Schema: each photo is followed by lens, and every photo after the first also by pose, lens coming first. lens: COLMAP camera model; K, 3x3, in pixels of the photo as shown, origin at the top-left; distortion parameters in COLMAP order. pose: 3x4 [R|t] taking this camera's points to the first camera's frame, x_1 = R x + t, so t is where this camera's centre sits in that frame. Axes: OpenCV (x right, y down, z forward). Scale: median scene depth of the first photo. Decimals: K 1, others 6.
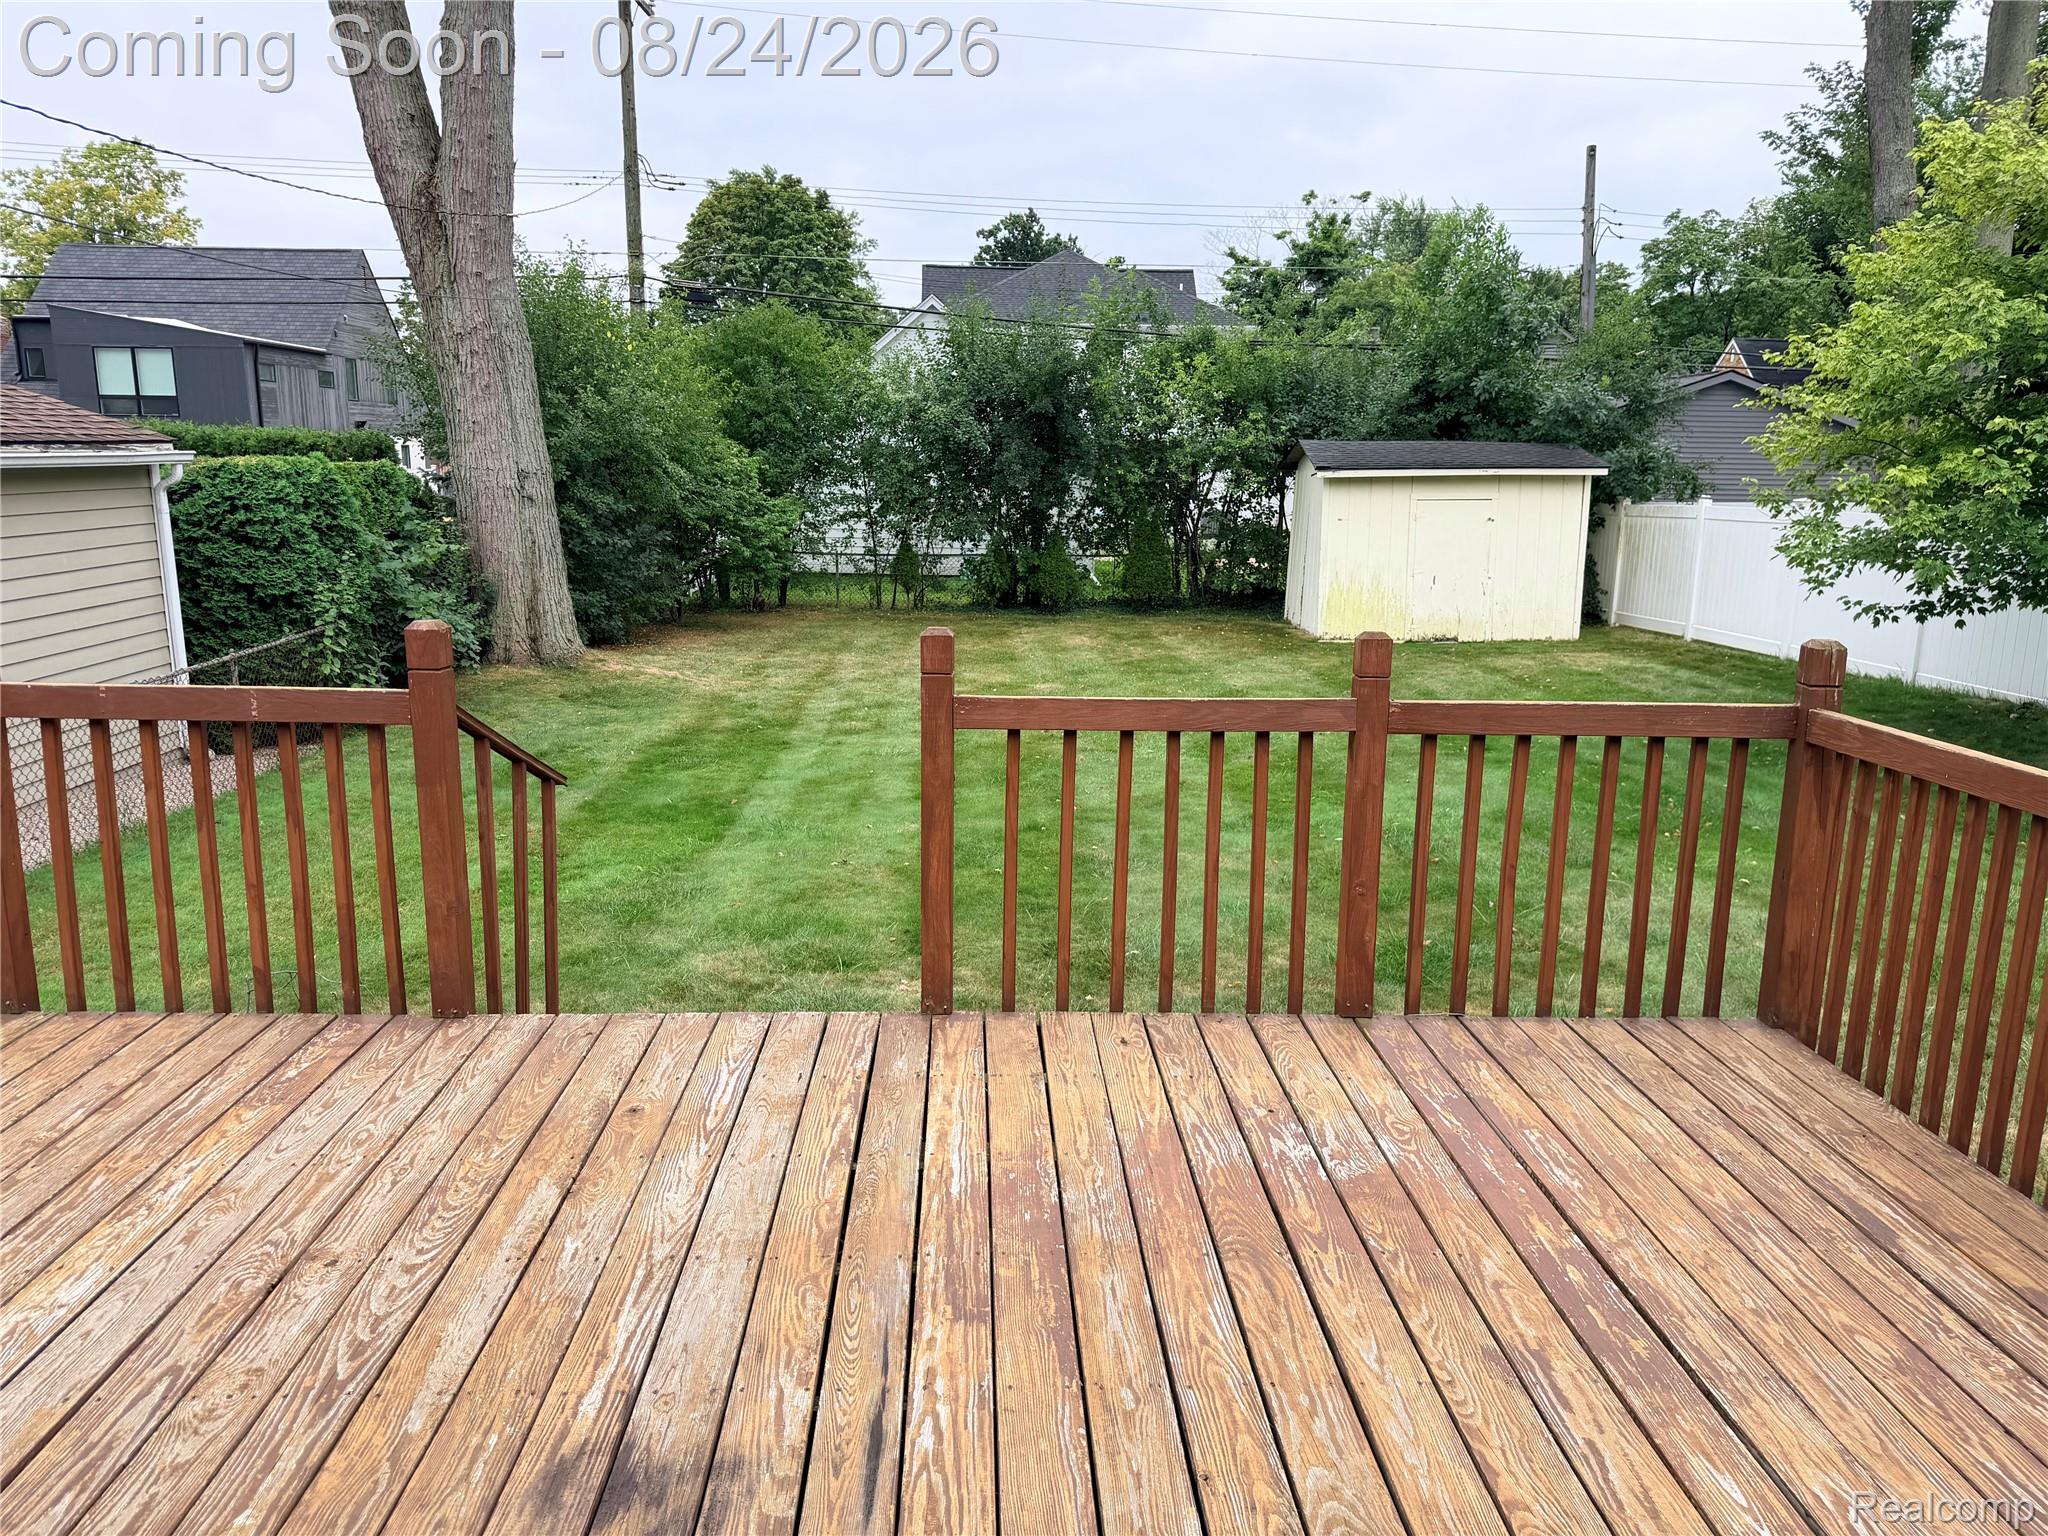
lens RADIAL K [[1435.3, 0, 1019.3], [0, 1435.3, 765.8], [0, 0, 1]] dist [-0.000168, 0.000940]
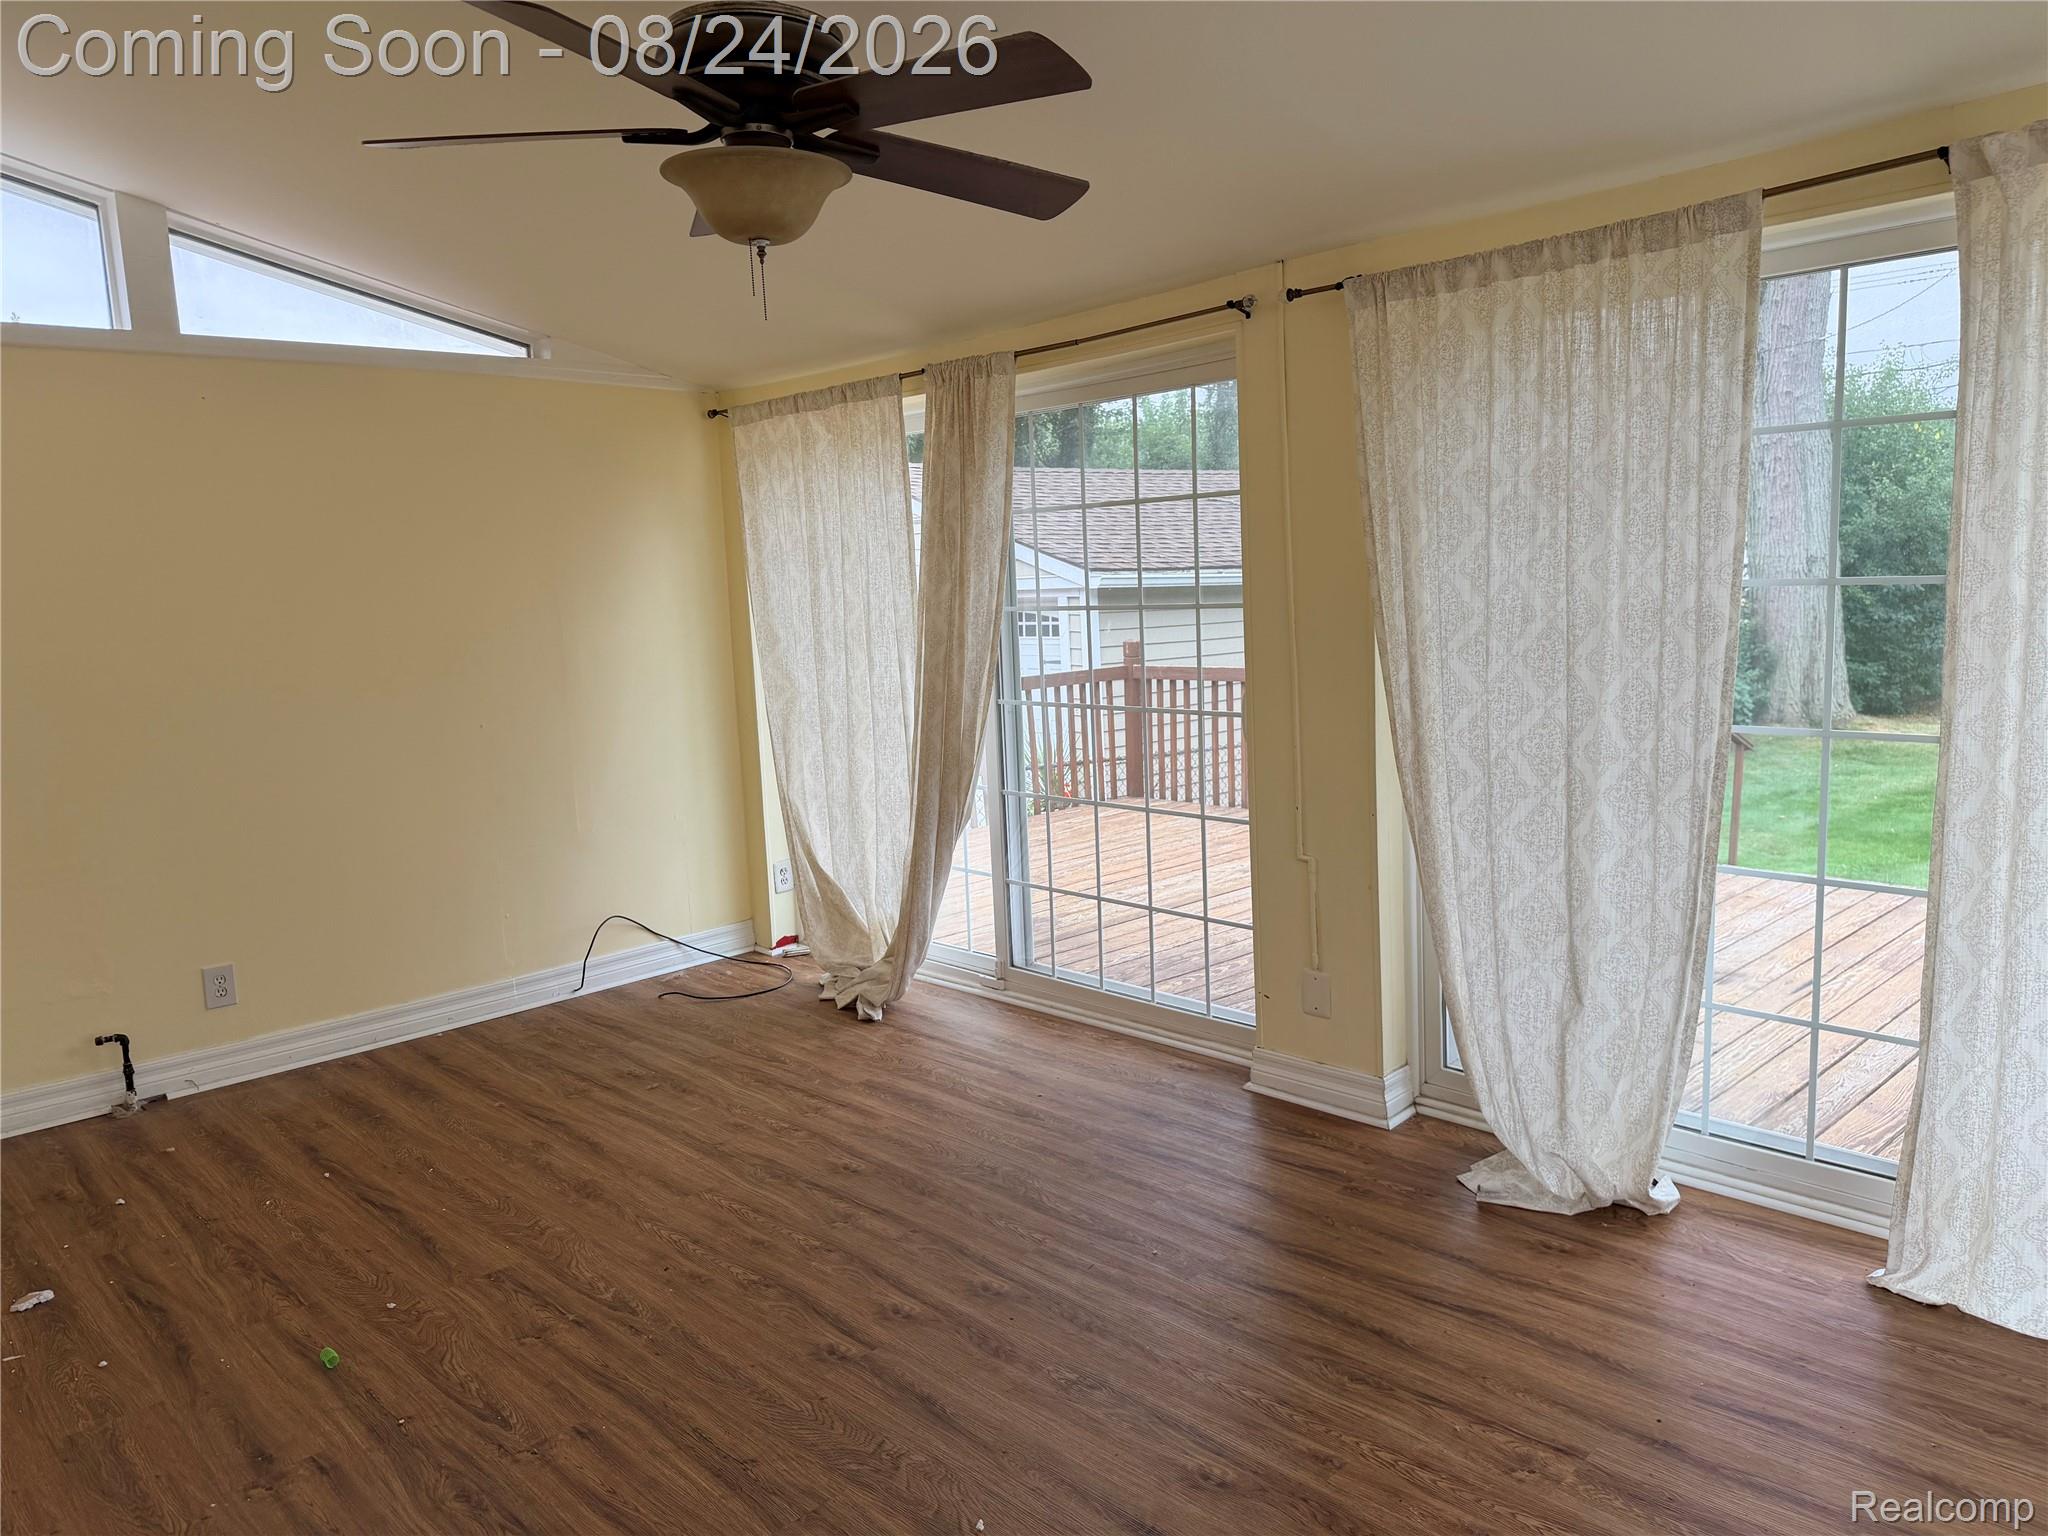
lens RADIAL K [[1435.3, 0, 1020.2], [0, 1435.3, 769.7], [0, 0, 1]] dist [-0.000168, 0.000940]
pose [[0.663105, 0.076970, -0.744558, 0.098669], [-0.113757, 0.993508, 0.001393, 0.033403], [0.739832, 0.083775, 0.667556, -0.213211]]
